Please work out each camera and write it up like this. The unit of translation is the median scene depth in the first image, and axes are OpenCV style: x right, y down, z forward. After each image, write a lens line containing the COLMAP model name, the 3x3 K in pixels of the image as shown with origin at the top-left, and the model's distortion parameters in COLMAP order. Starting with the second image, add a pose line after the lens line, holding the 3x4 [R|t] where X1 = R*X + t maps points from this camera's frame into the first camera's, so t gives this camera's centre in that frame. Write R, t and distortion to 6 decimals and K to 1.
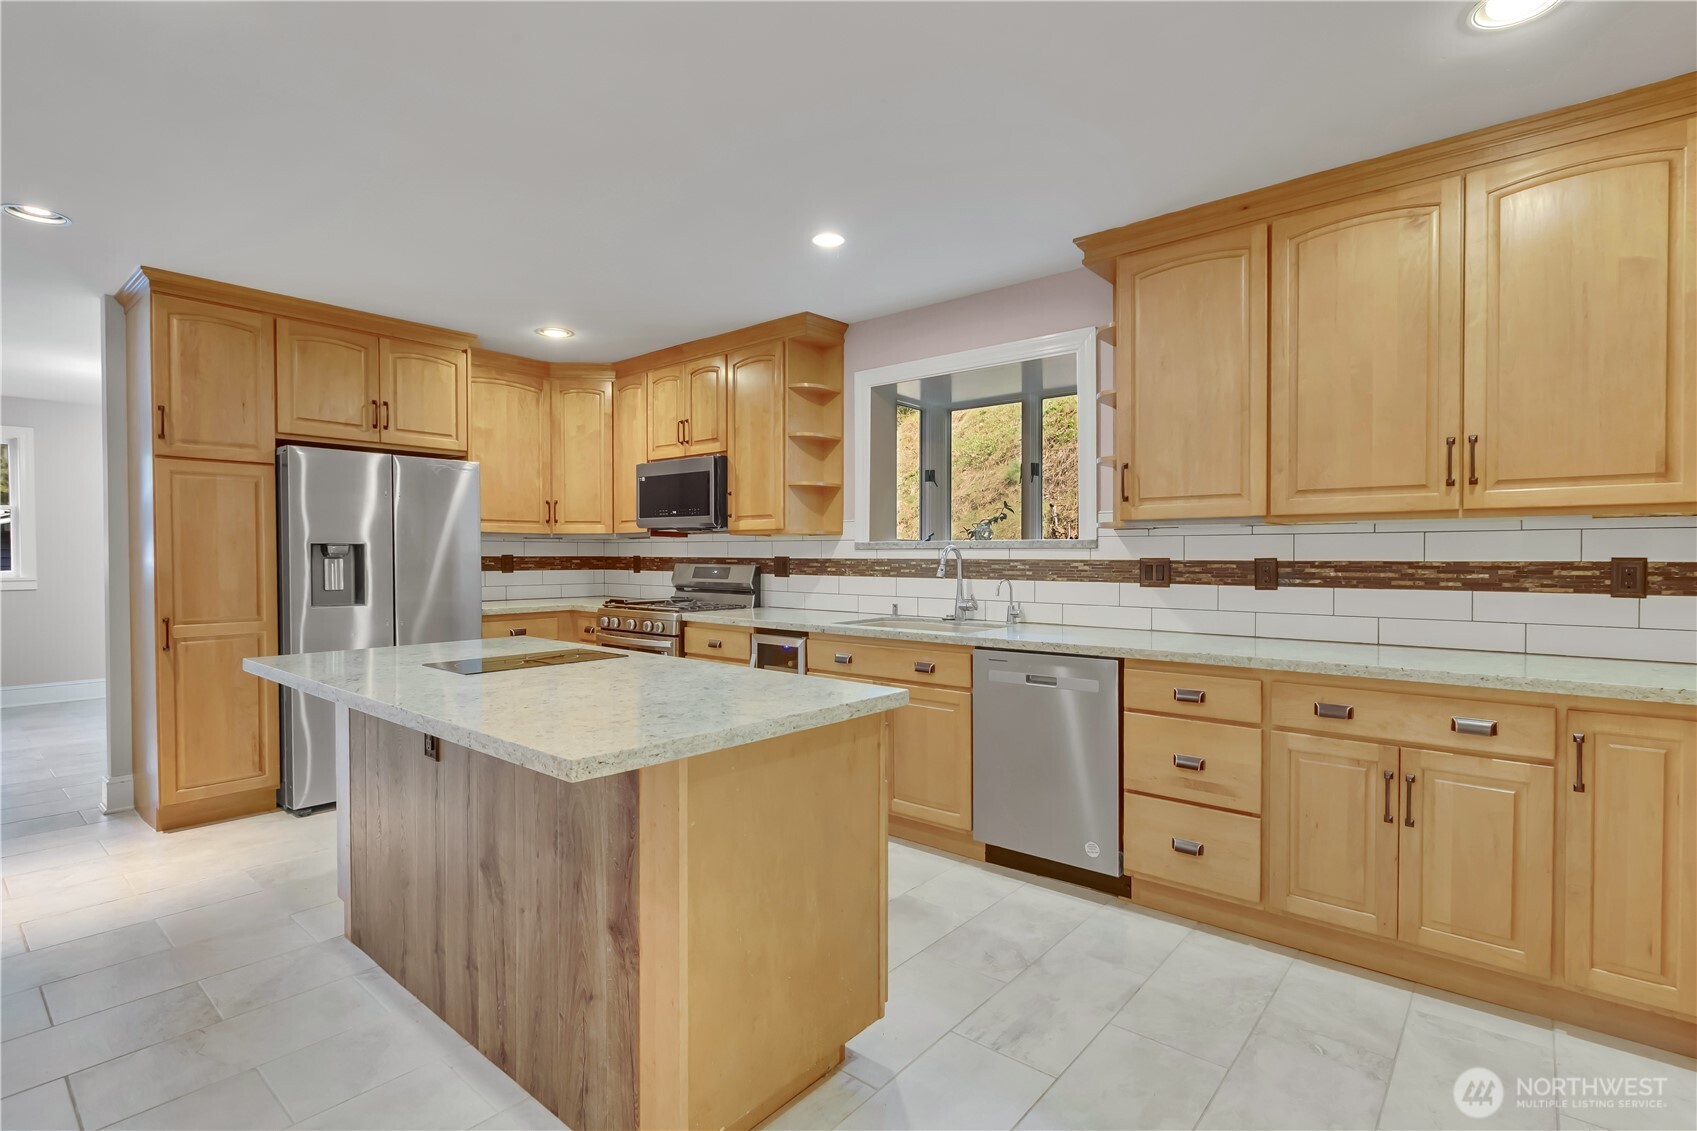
lens RADIAL K [[803.1, 0, 848.5], [0, 803.1, 565.5], [0, 0, 1]] dist [-0.000068, 0.000123]
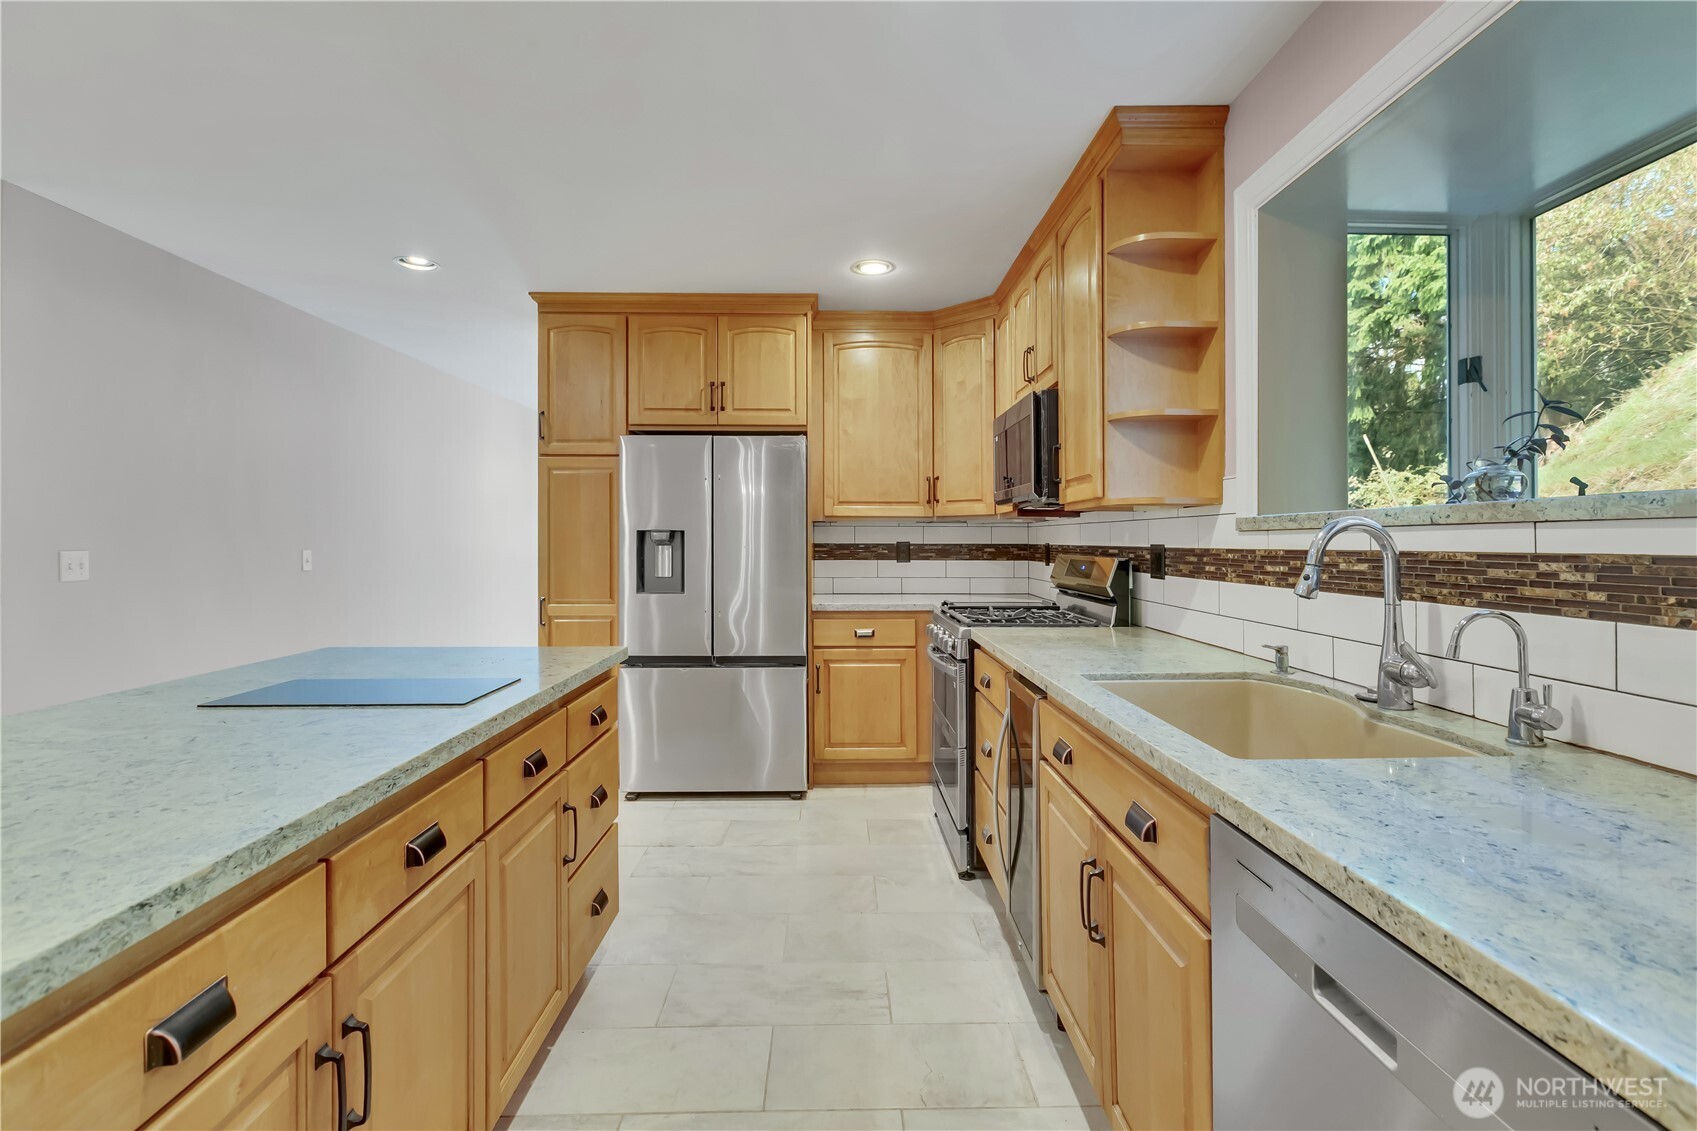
lens RADIAL K [[788.4, 0, 854.5], [0, 788.4, 541.8], [0, 0, 1]] dist [0.000405, 0.000368]
pose [[0.667499, -0.000220, -0.744611, 0.223819], [-0.011036, 0.999887, -0.010189, -0.005276], [0.744529, 0.015019, 0.667421, 0.481443]]
